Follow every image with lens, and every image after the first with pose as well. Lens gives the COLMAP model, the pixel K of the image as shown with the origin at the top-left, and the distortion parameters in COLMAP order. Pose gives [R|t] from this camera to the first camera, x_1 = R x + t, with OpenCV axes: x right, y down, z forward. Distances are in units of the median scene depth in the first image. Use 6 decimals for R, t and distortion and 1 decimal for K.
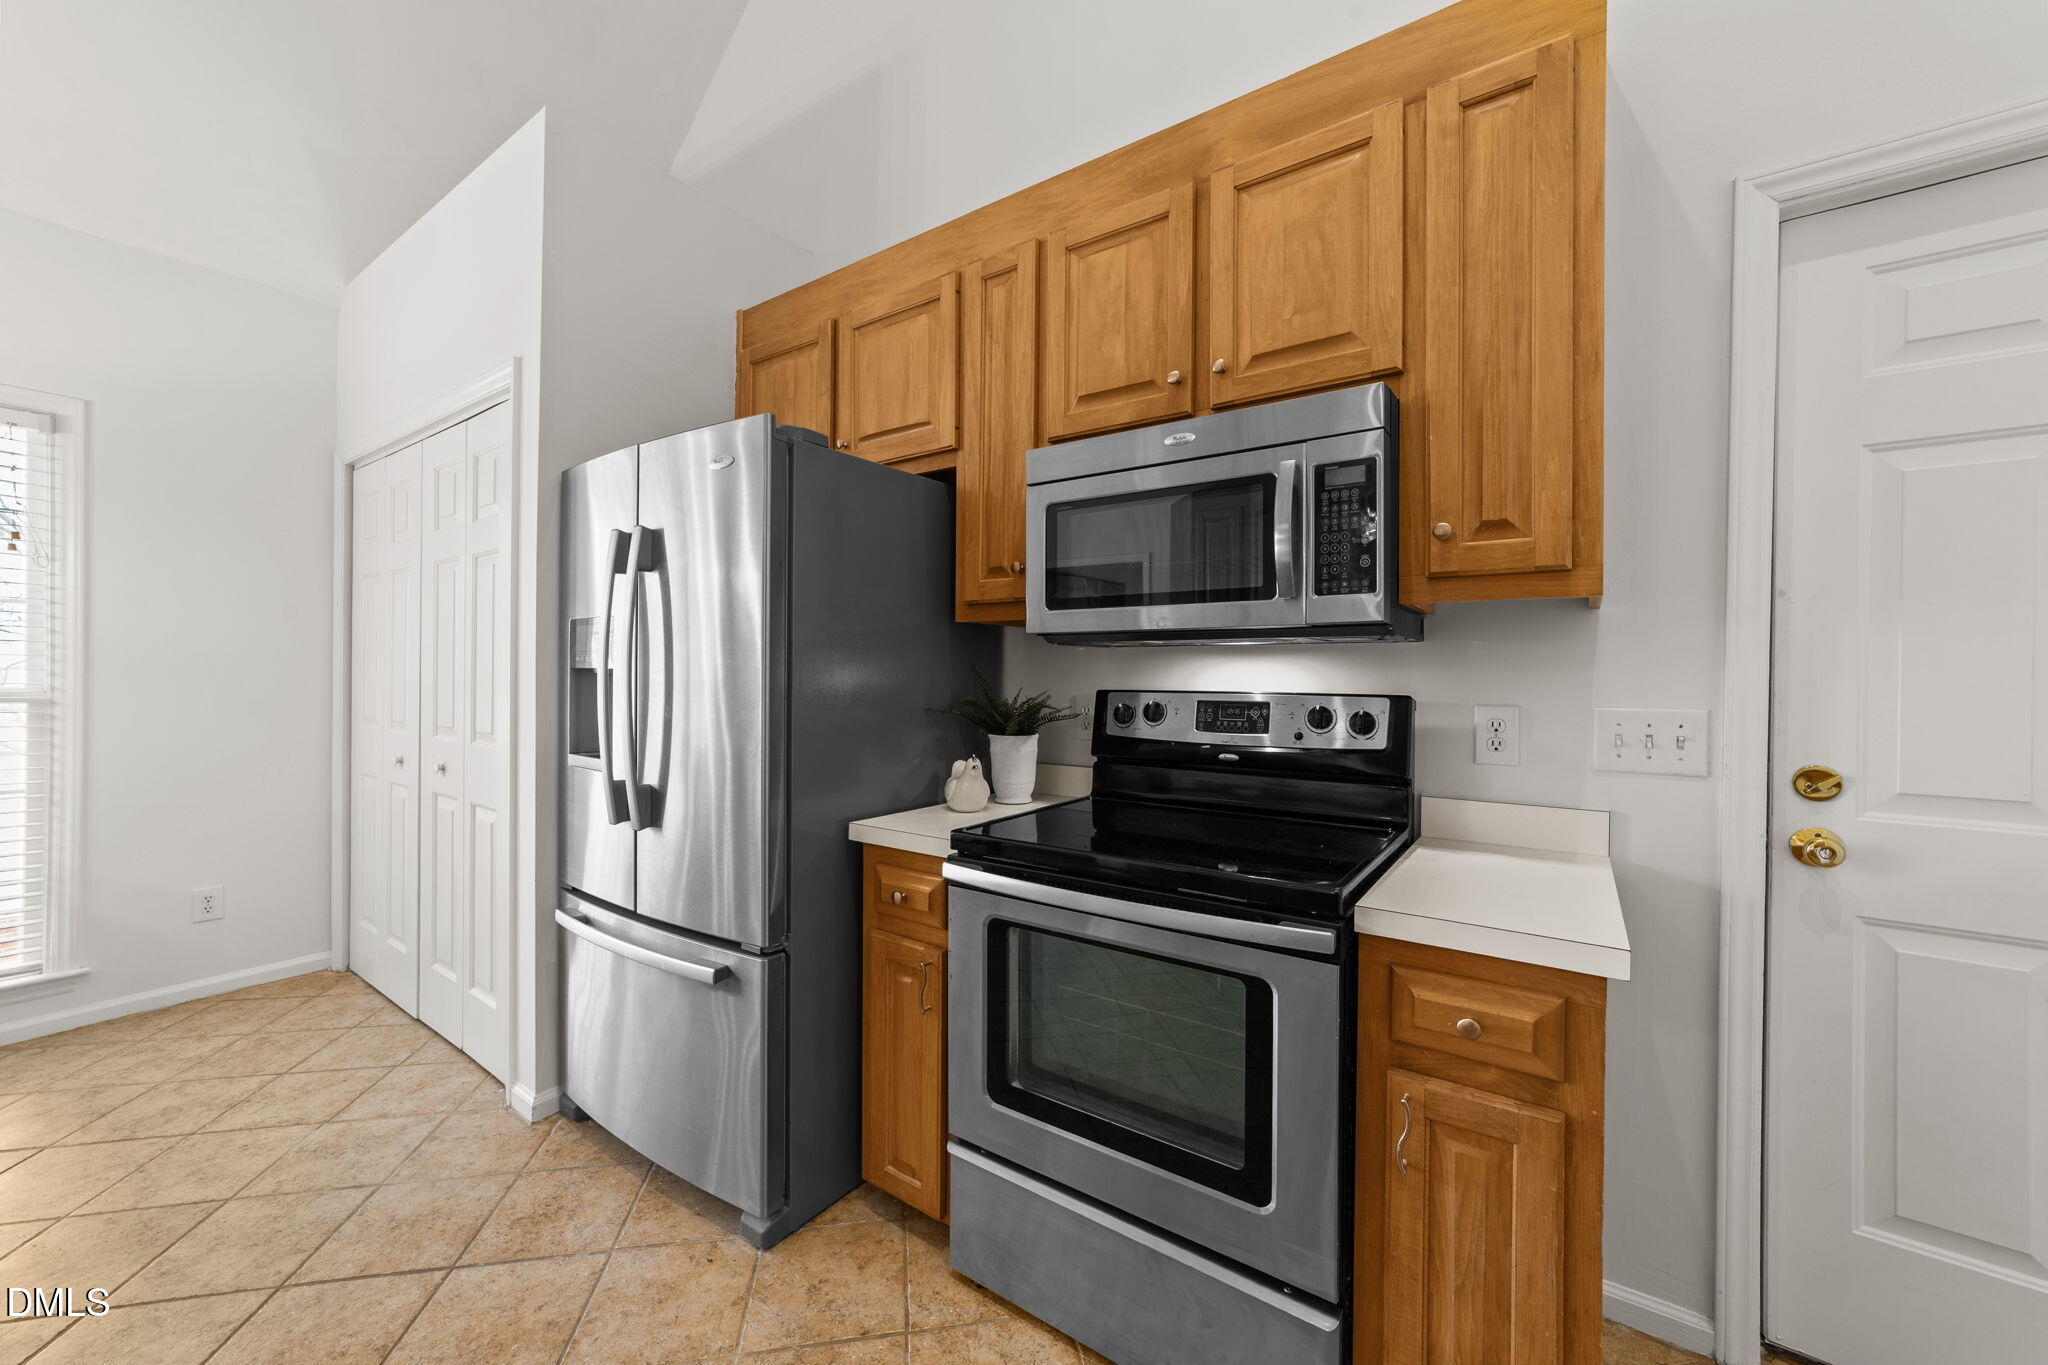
lens RADIAL K [[788.1, 0, 1025.4], [0, 788.1, 671.2], [0, 0, 1]] dist [-0.001306, 0.002745]
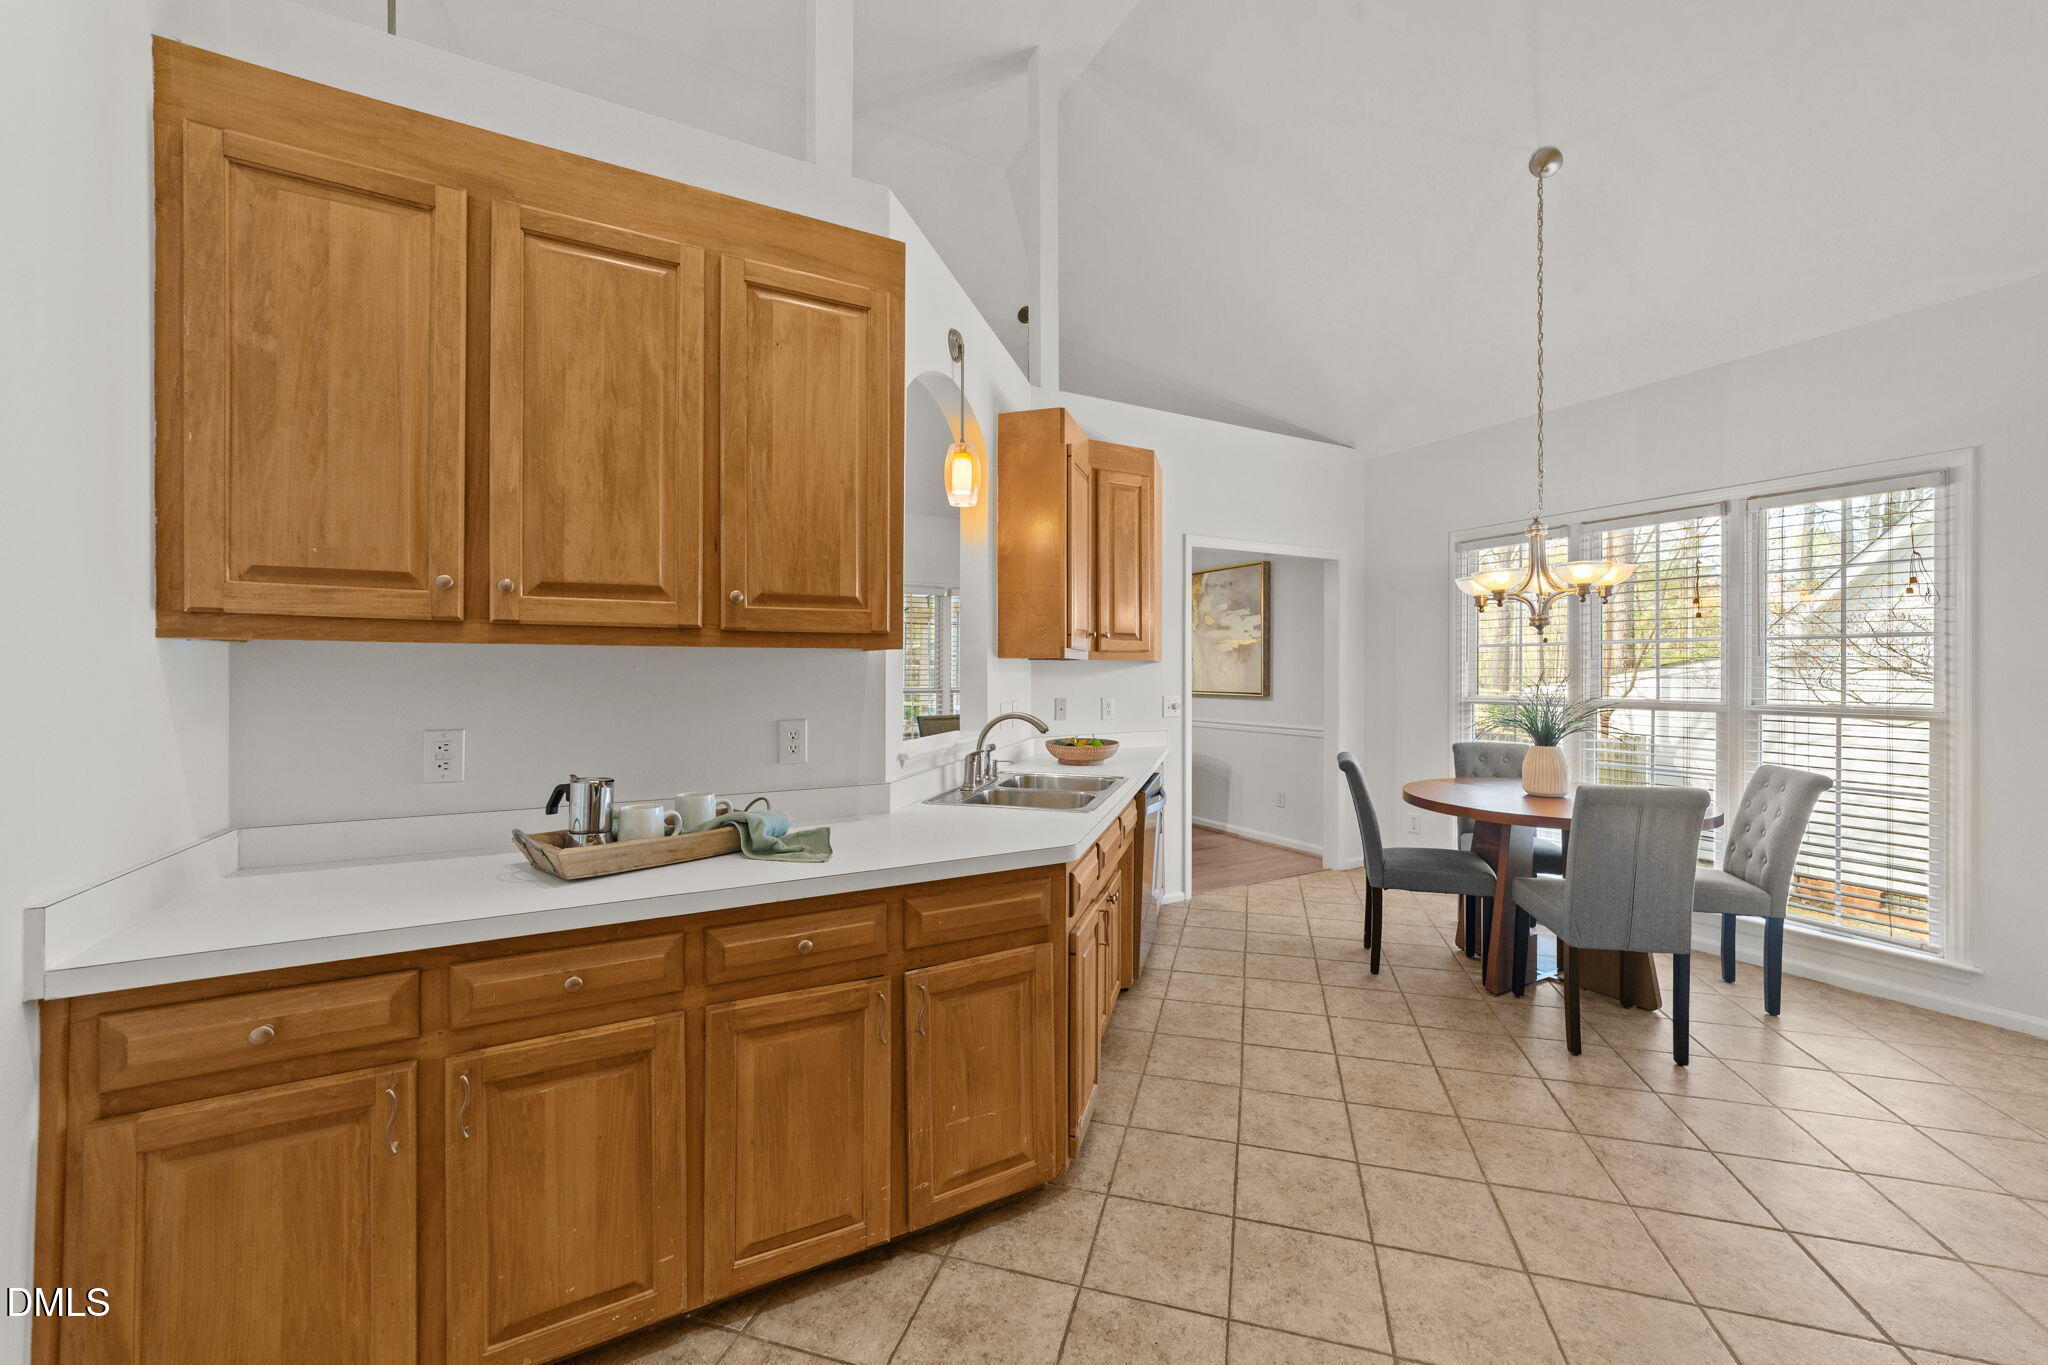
lens RADIAL K [[788.1, 0, 1025.8], [0, 788.1, 676.8], [0, 0, 1]] dist [-0.001306, 0.002745]
pose [[-0.439281, 0.001014, -0.898349, 0.519398], [-0.003698, 0.999989, 0.002936, -0.033447], [0.898342, 0.004612, -0.439273, 0.434180]]
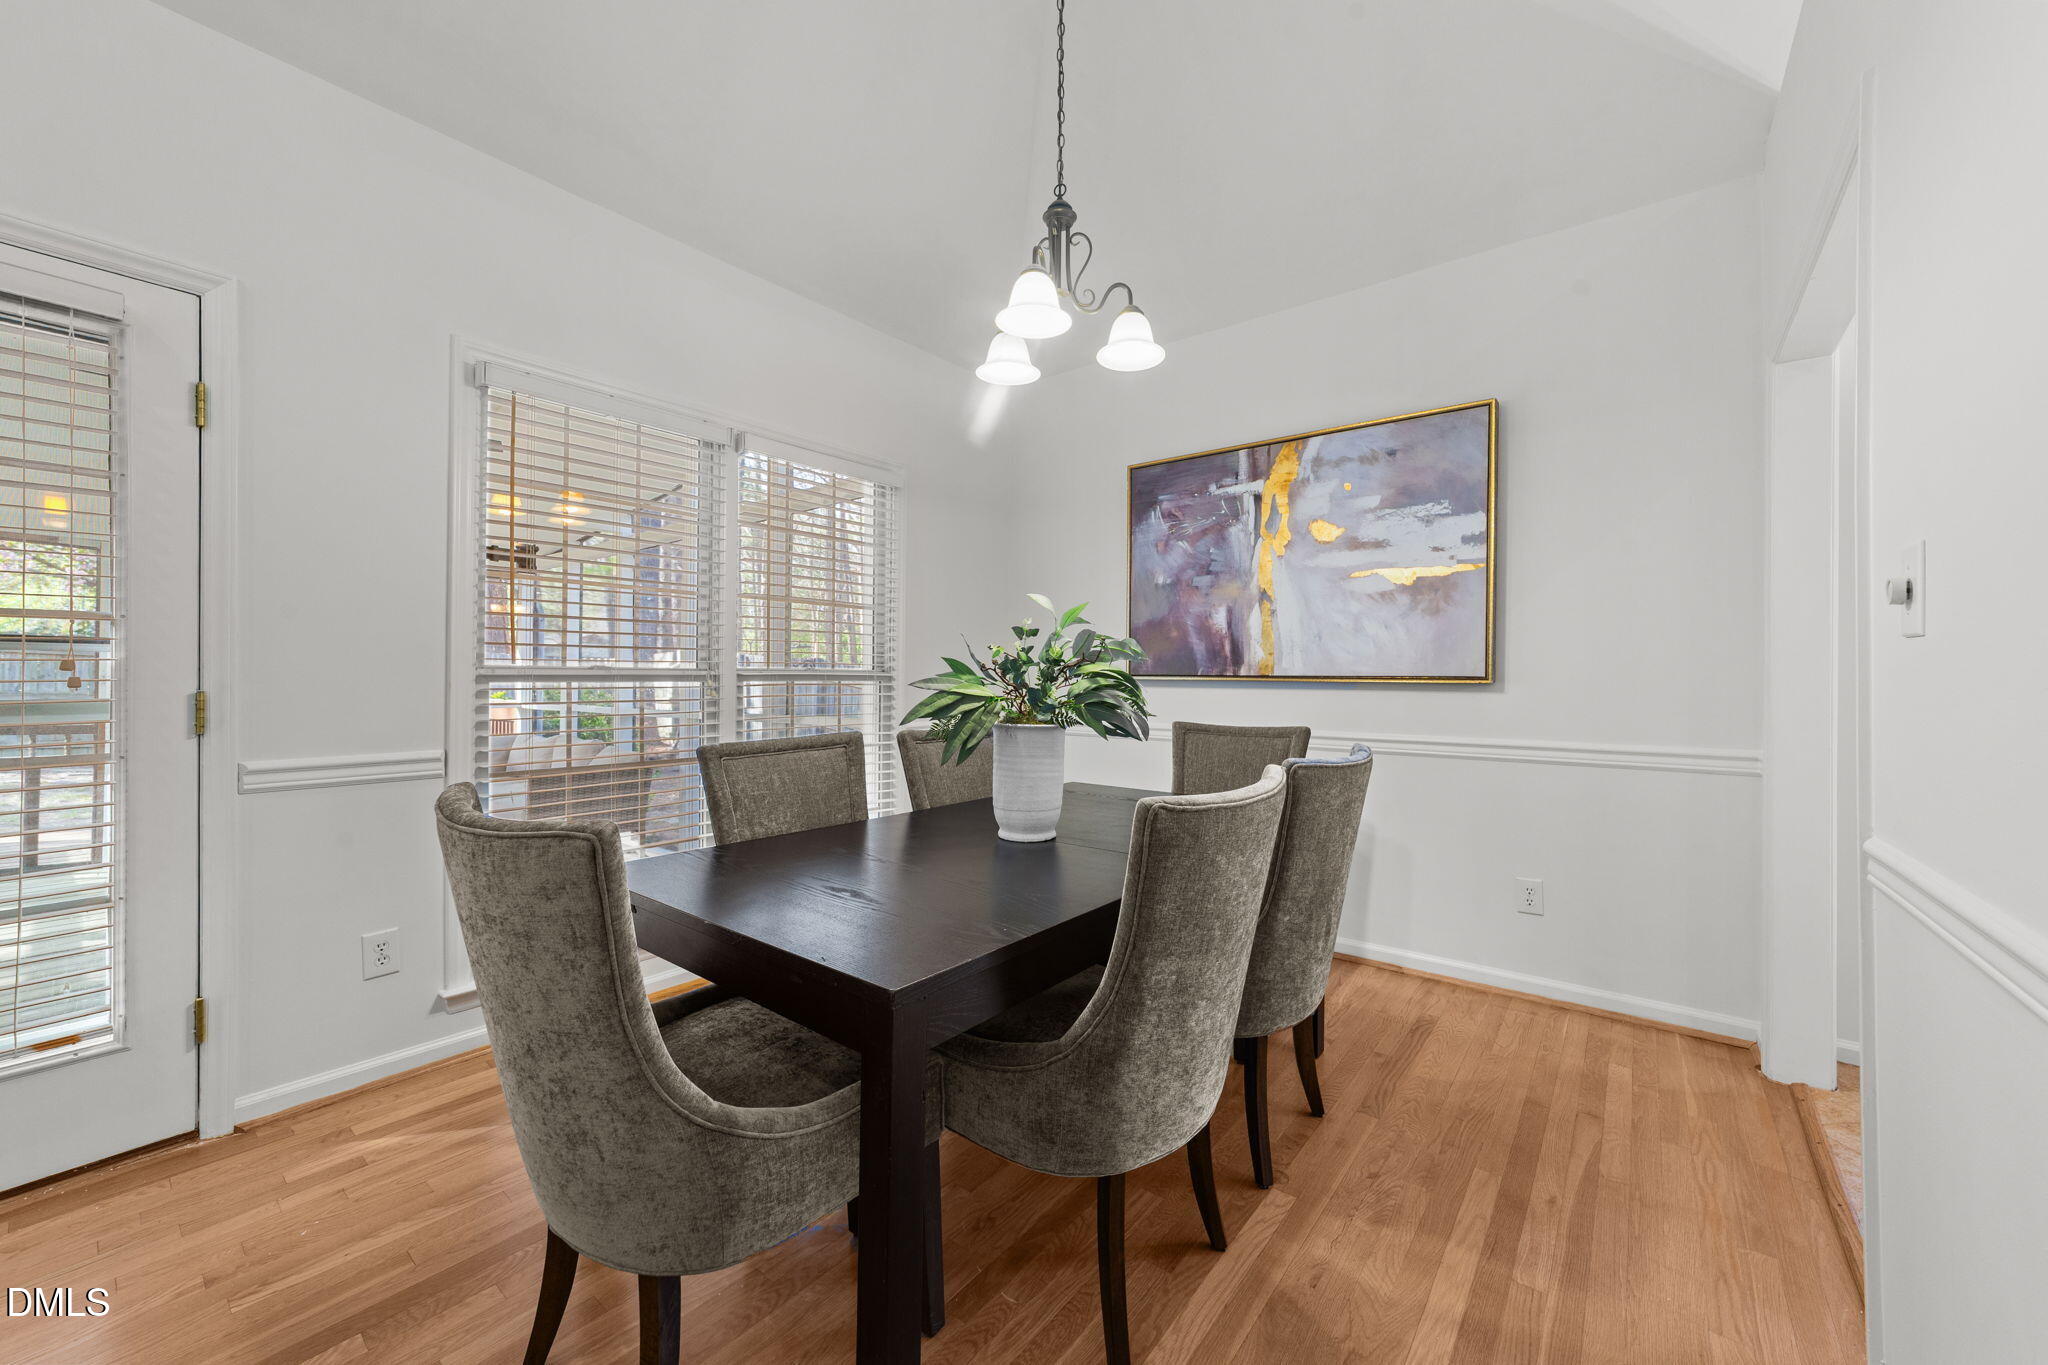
lens RADIAL K [[788.1, 0, 1031.6], [0, 788.1, 673.9], [0, 0, 1]] dist [-0.001306, 0.002745]
pose [[-0.052128, -0.004906, -0.998628, -1.242139], [-0.009388, 0.999946, -0.004422, 0.050604], [0.998596, 0.009144, -0.052171, -0.940024]]
